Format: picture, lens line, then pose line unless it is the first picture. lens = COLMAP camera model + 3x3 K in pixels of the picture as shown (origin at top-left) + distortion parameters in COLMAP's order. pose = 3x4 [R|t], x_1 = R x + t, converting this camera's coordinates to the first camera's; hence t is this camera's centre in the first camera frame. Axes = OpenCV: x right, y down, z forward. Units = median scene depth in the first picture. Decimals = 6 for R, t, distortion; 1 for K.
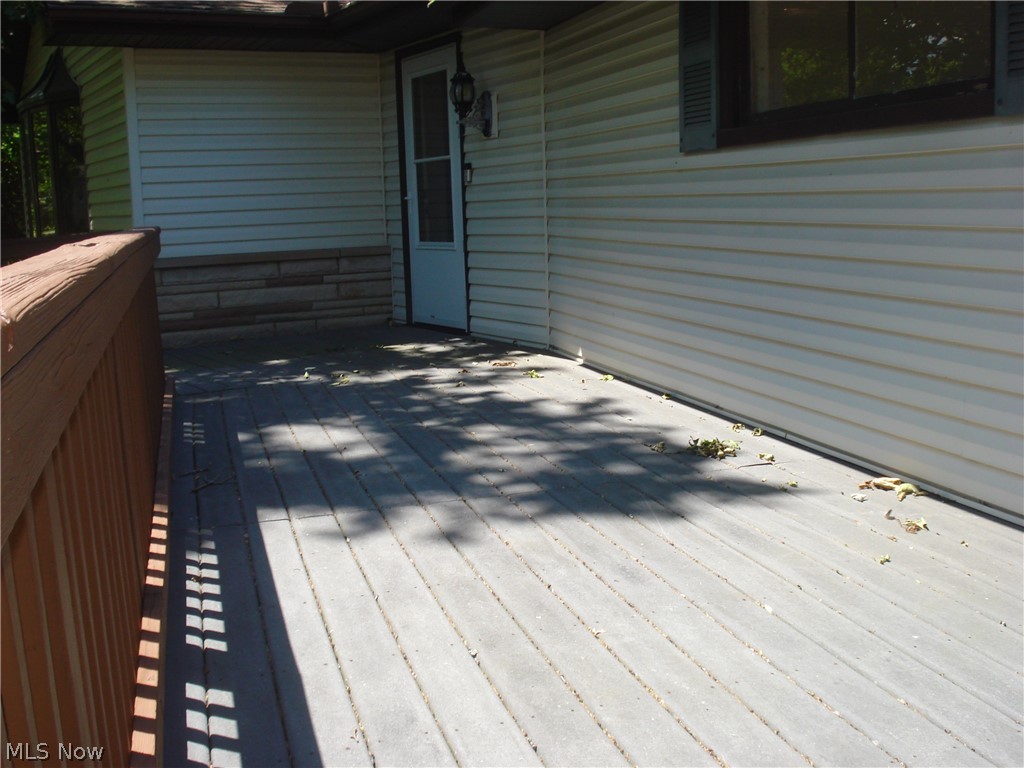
lens RADIAL K [[1113.4, 0, 512.0], [0, 1113.4, 384.0], [0, 0, 1]] dist [-0.024424, -0.039688]
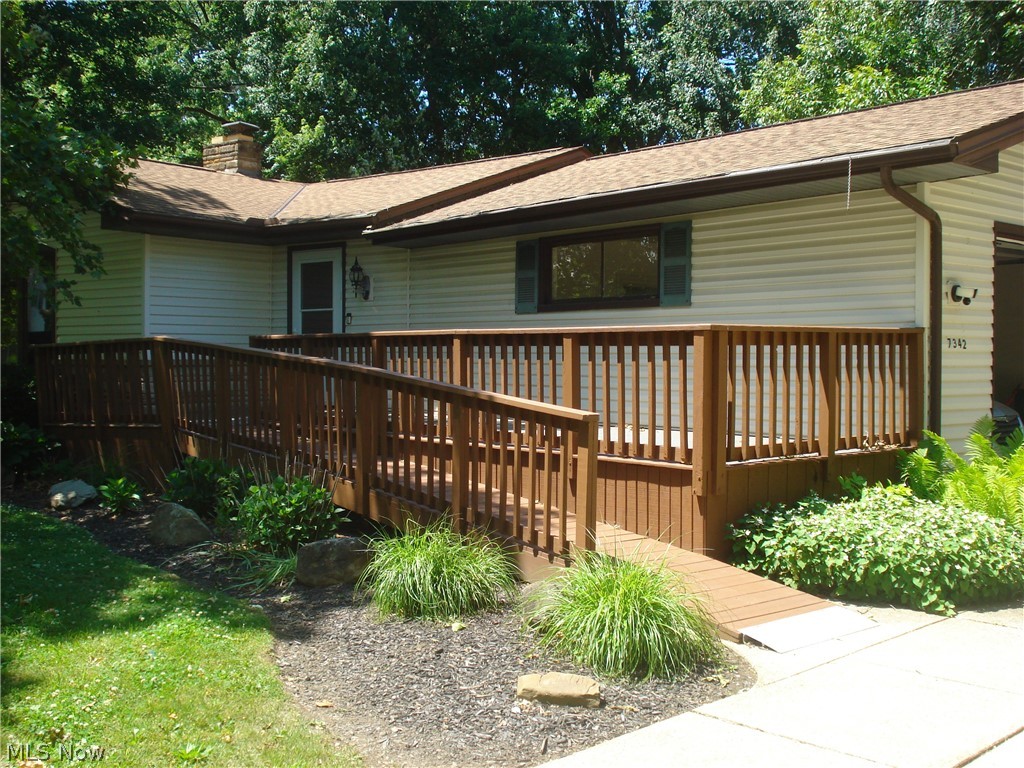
lens RADIAL K [[1113.4, 0, 512.0], [0, 1113.4, 384.0], [0, 0, 1]] dist [-0.024424, -0.039688]
pose [[0.919078, 0.030052, 0.392929, -0.518190], [0.028263, 0.989494, -0.141785, 0.181628], [-0.393061, 0.141417, 0.908572, -0.740954]]
